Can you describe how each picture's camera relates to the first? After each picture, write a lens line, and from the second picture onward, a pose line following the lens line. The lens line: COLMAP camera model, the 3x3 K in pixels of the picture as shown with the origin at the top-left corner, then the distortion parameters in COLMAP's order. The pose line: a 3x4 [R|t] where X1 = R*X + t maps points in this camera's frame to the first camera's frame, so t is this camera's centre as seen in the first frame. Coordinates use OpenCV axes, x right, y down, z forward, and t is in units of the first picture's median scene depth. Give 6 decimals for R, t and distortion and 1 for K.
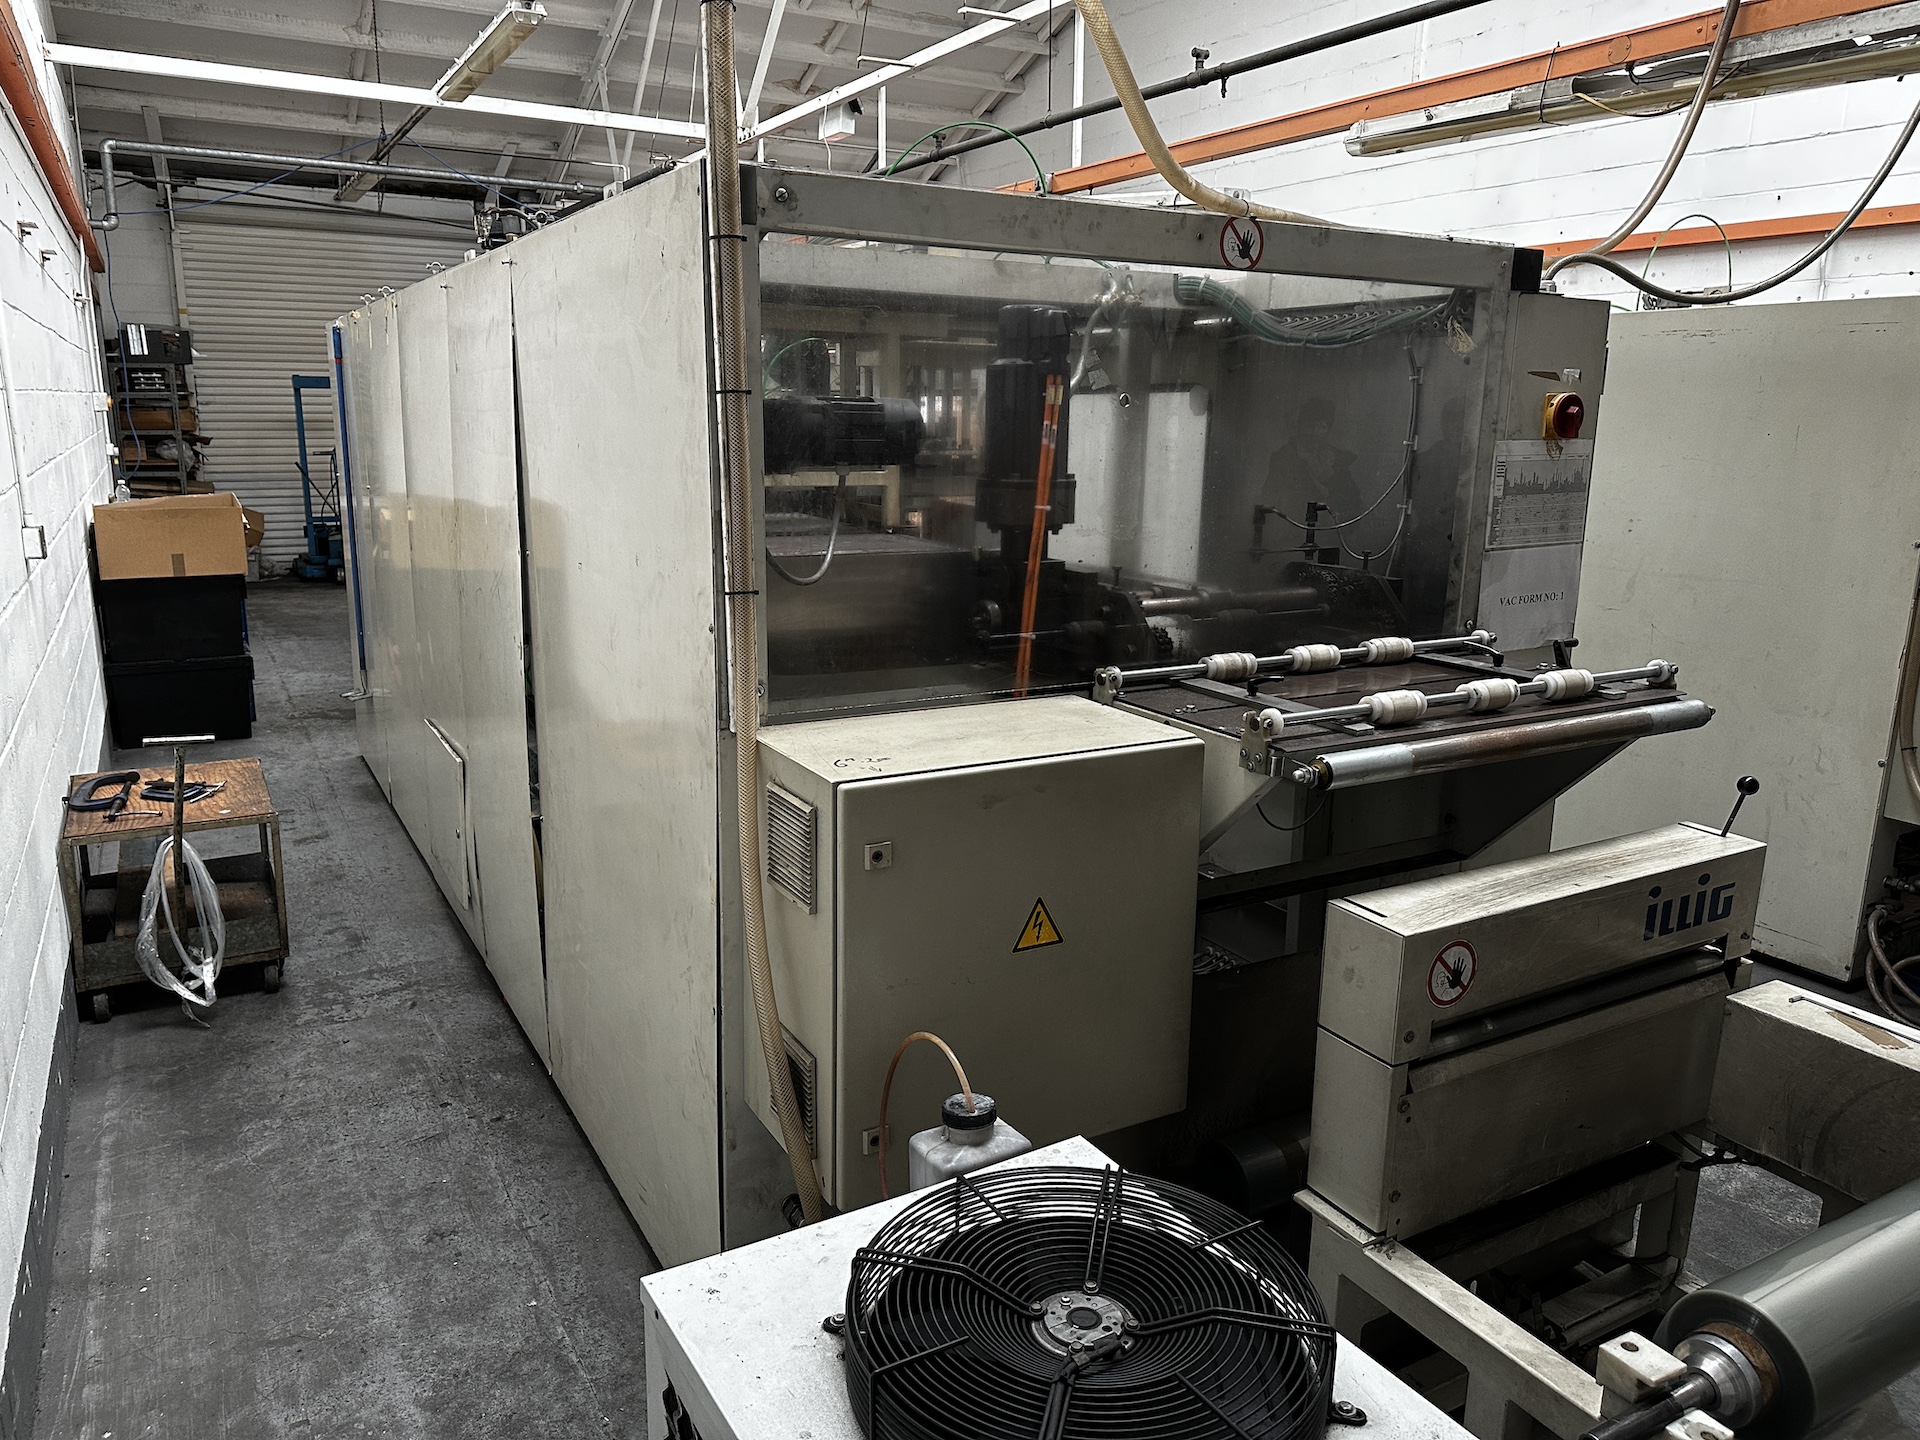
lens RADIAL K [[1350.7, 0, 952.4], [0, 1350.7, 702.9], [0, 0, 1]] dist [0.048712, -0.055719]
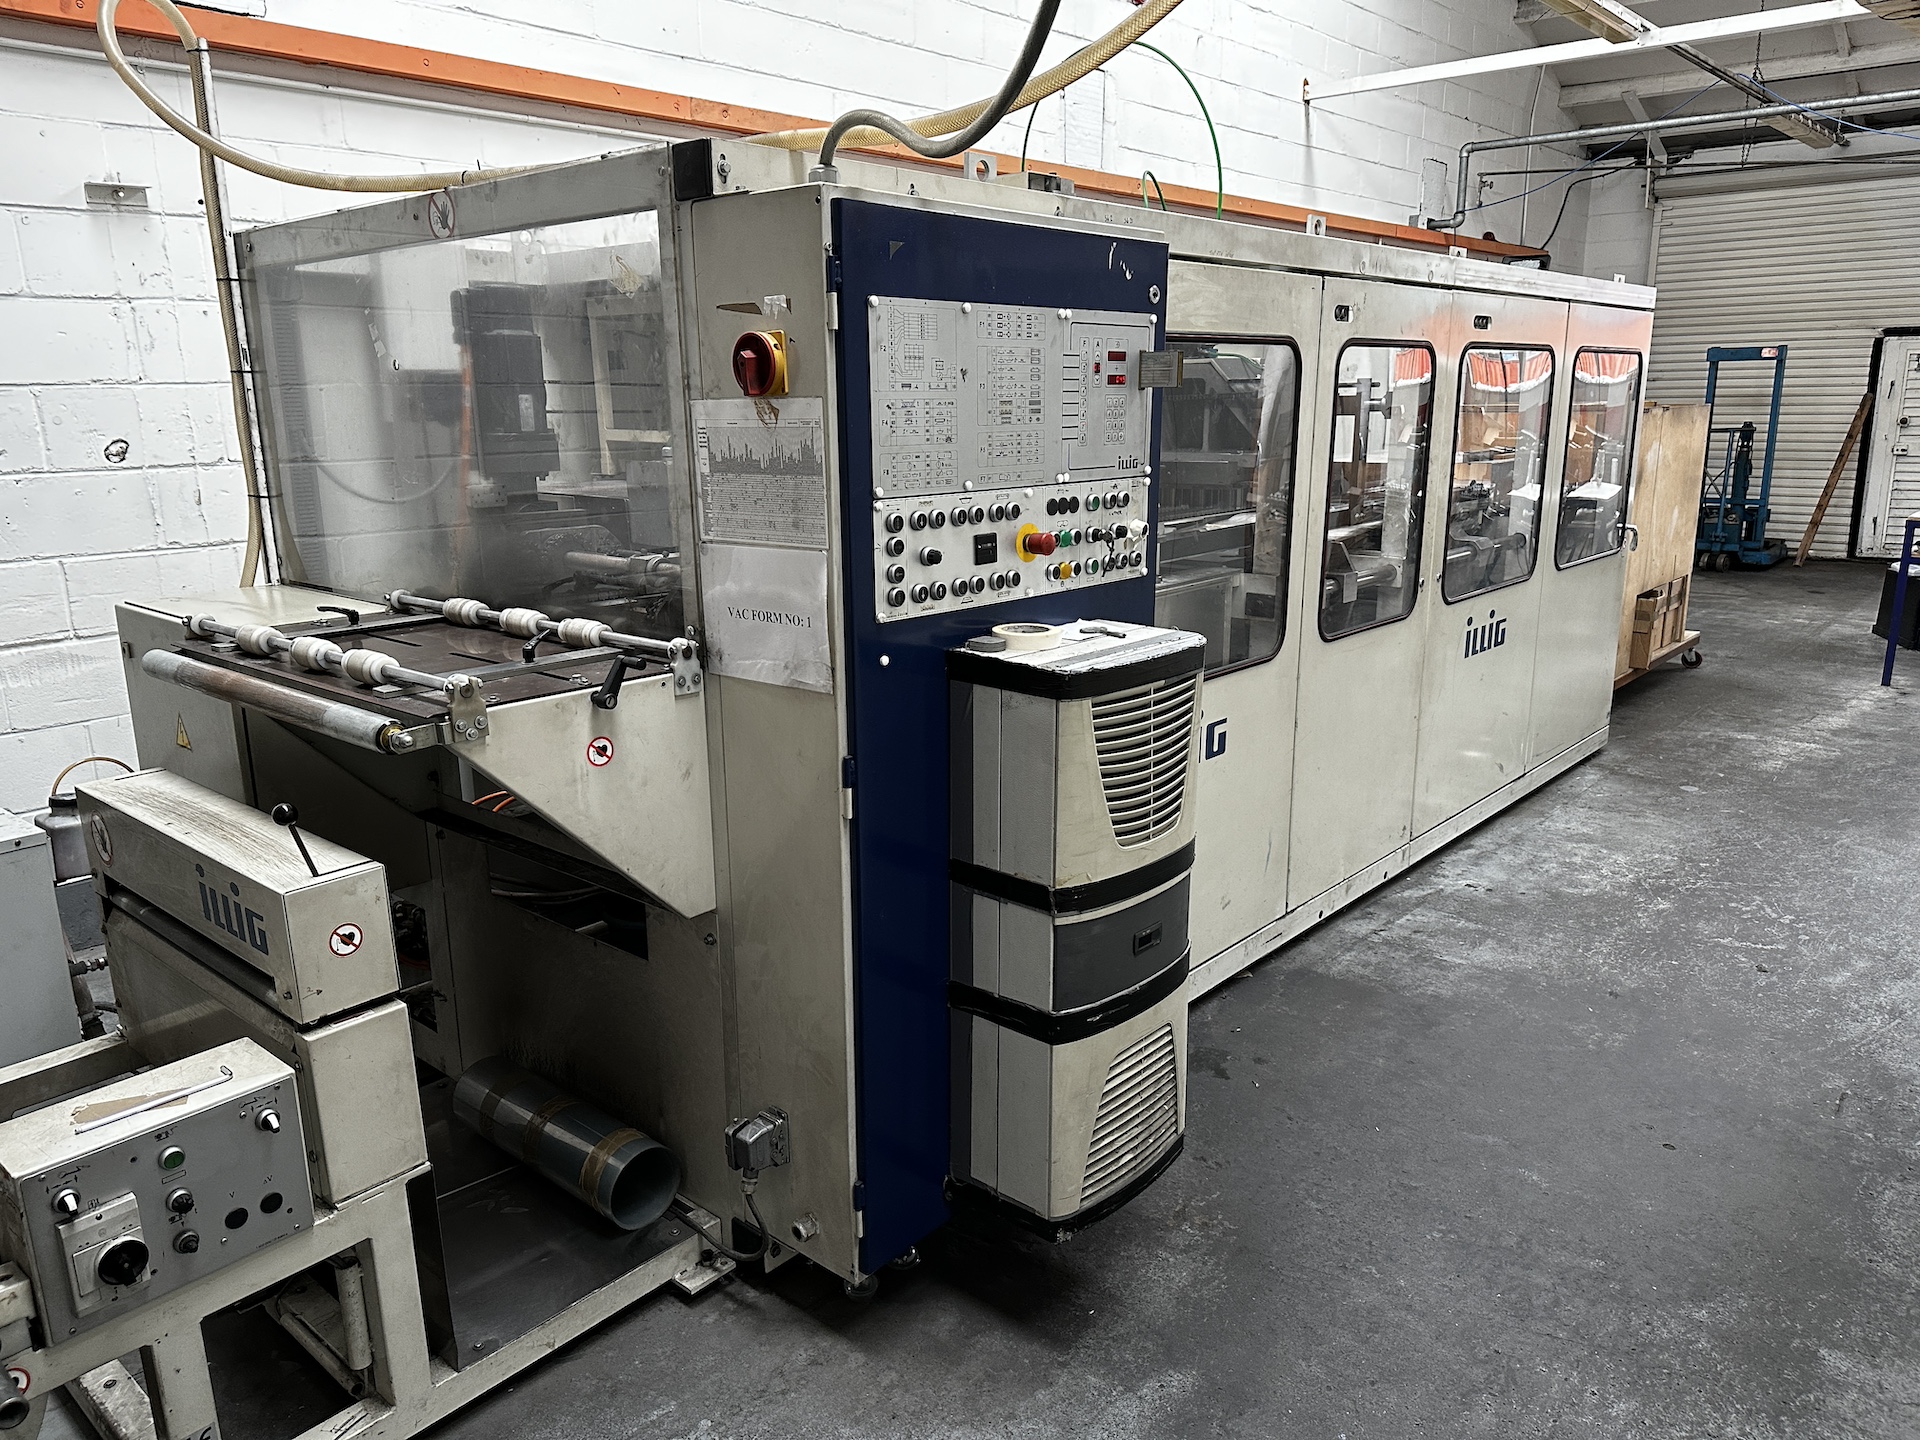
lens RADIAL K [[1350.7, 0, 961.4], [0, 1350.7, 736.2], [0, 0, 1]] dist [0.048712, -0.055719]
pose [[0.327123, 0.213914, -0.920452, 1.458609], [-0.180042, 0.970308, 0.161515, -0.191792], [0.927672, 0.112885, 0.355923, 1.069833]]
